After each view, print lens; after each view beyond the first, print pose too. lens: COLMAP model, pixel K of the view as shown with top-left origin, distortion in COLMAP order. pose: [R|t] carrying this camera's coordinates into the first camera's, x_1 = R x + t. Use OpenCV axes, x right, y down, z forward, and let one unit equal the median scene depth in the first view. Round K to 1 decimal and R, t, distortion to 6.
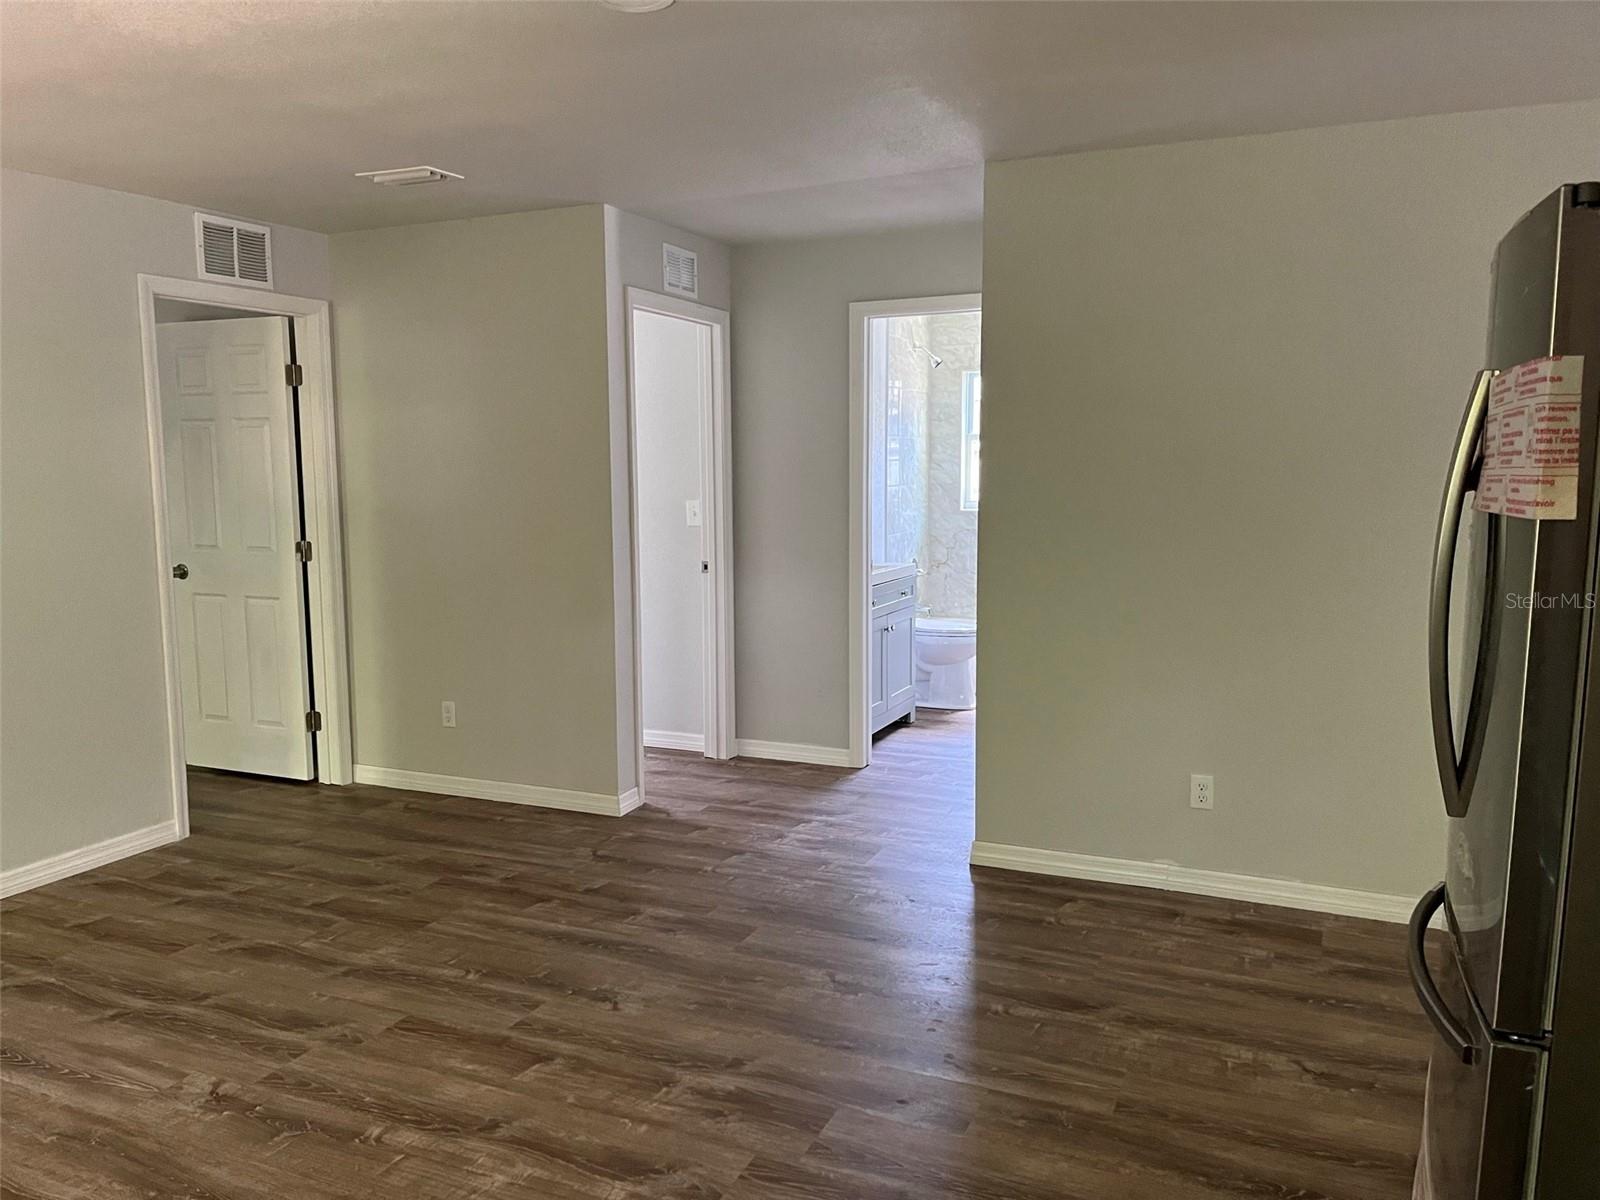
lens RADIAL K [[1215.1, 0, 794.5], [0, 1215.1, 603.1], [0, 0, 1]] dist [0.048526, -0.056348]
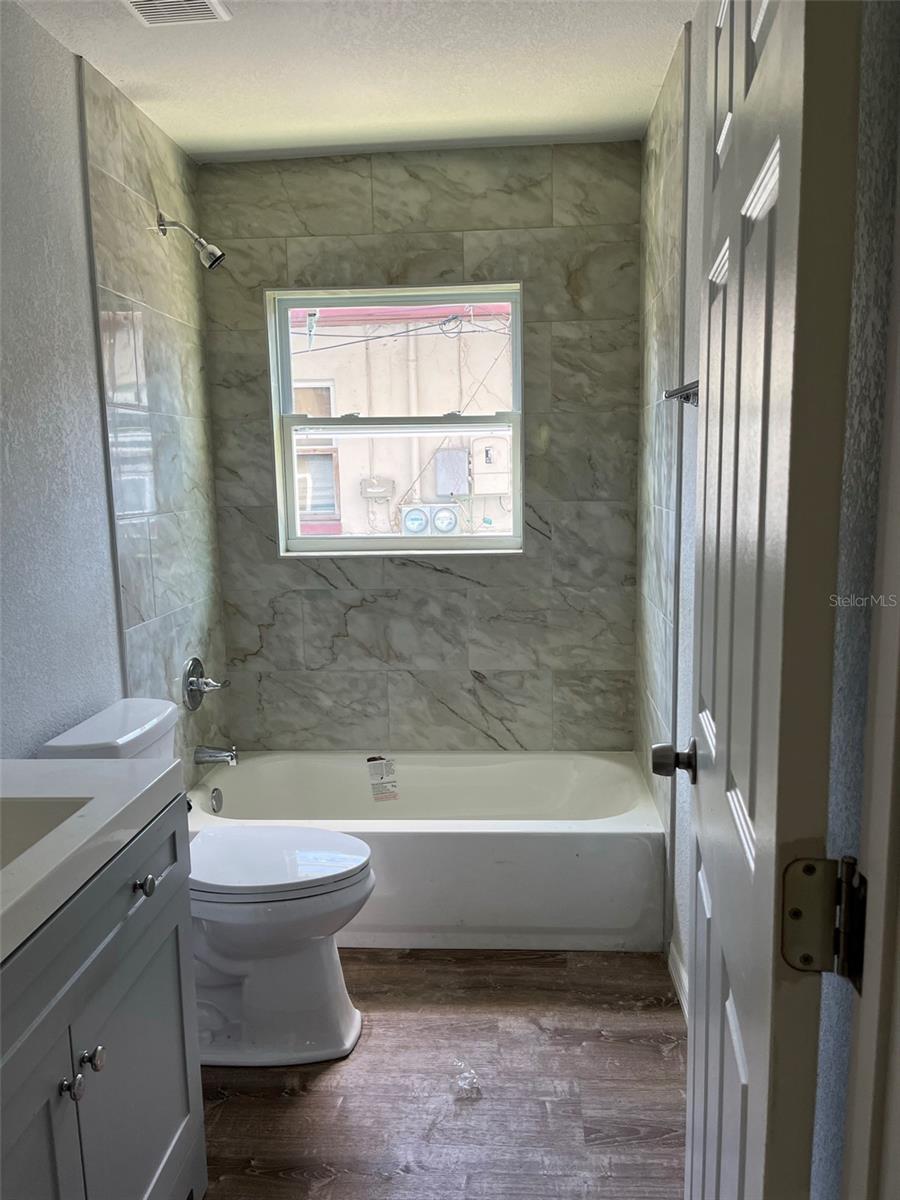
lens RADIAL K [[911.3, 0, 449.1], [0, 911.3, 600.1], [0, 0, 1]] dist [0.048526, -0.056348]
pose [[0.940831, -0.066197, 0.332349, 0.027231], [0.060113, 0.997783, 0.028567, -0.024317], [-0.333503, -0.006898, 0.942724, 0.226651]]
